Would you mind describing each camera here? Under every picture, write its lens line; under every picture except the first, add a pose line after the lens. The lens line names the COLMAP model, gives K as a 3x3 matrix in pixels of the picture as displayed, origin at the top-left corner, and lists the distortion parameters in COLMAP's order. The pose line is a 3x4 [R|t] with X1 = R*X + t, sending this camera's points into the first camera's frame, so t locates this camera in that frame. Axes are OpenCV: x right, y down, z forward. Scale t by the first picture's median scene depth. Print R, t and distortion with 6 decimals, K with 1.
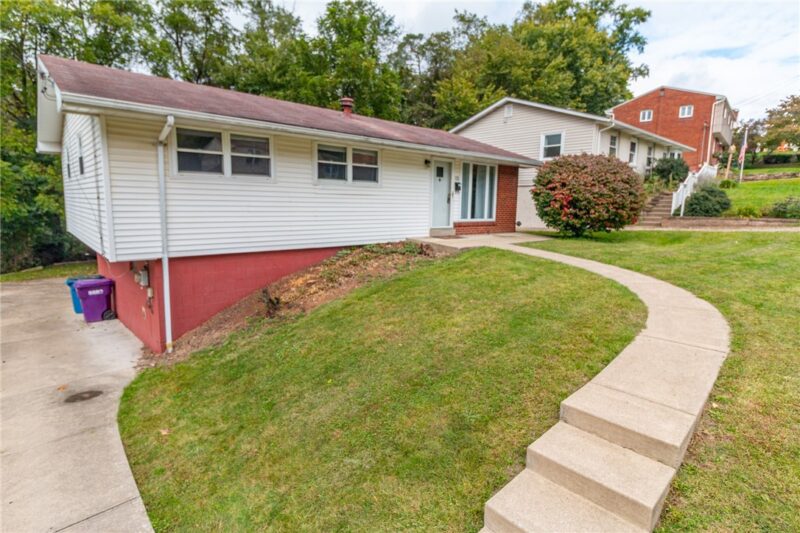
lens RADIAL K [[410.5, 0, 383.0], [0, 410.5, 264.1], [0, 0, 1]] dist [-0.001329, 0.000420]
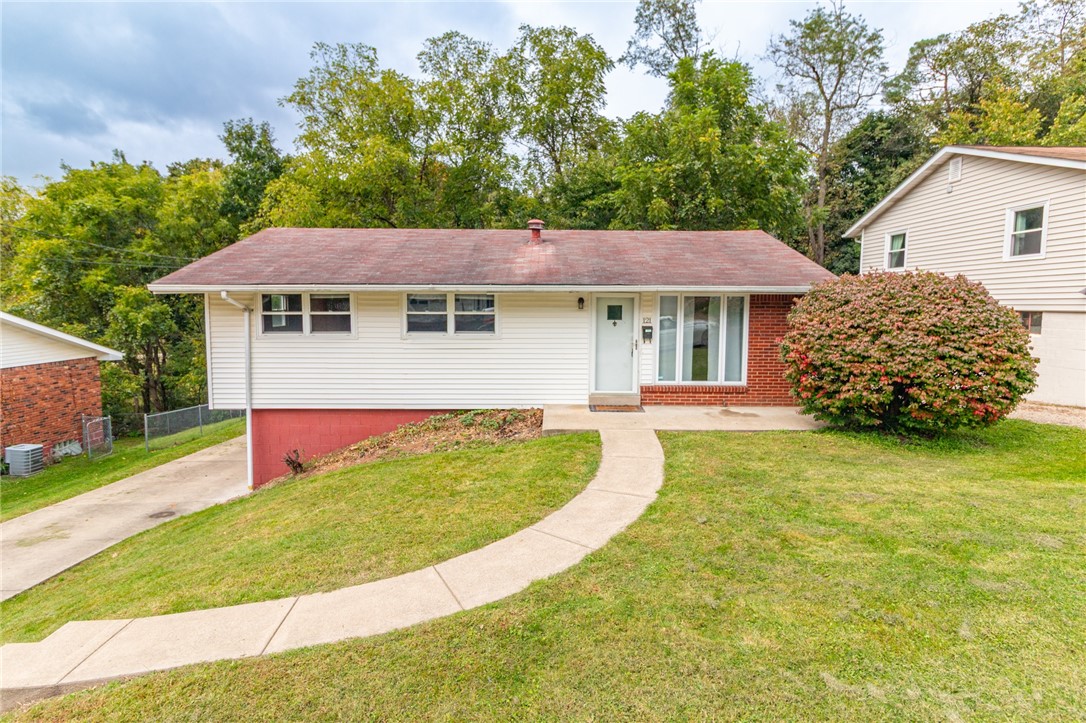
lens RADIAL K [[557.2, 0, 520.0], [0, 557.2, 358.2], [0, 0, 1]] dist [-0.001329, 0.000420]
pose [[0.760680, 0.043964, -0.647637, 0.760267], [-0.085272, 0.995826, -0.032556, -0.124938], [0.643502, 0.079990, 0.761253, 0.226700]]
